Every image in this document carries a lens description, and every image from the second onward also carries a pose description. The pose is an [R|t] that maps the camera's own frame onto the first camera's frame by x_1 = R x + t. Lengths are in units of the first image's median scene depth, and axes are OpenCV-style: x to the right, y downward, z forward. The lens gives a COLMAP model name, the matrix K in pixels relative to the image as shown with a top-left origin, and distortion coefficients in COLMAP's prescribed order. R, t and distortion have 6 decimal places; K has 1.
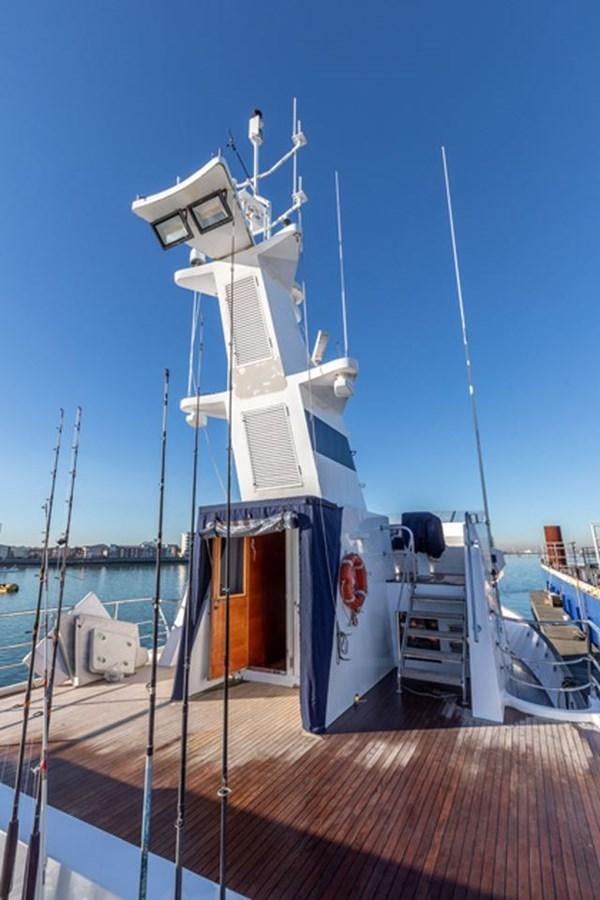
lens RADIAL K [[396.5, 0, 300.0], [0, 396.5, 450.0], [0, 0, 1]] dist [0.001002, 0.000059]
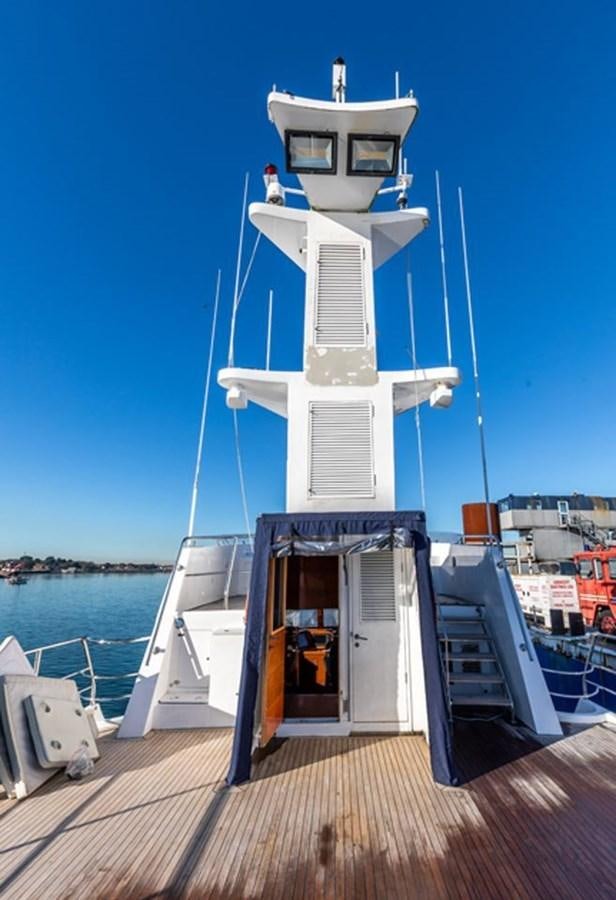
lens RADIAL K [[417.9, 0, 308.0], [0, 417.9, 450.0], [0, 0, 1]] dist [-0.000189, -0.000108]
pose [[0.877148, 0.136152, 0.460514, -0.592576], [-0.127487, 0.990577, -0.050041, 0.053352], [-0.462988, -0.014816, 0.886241, 0.265635]]
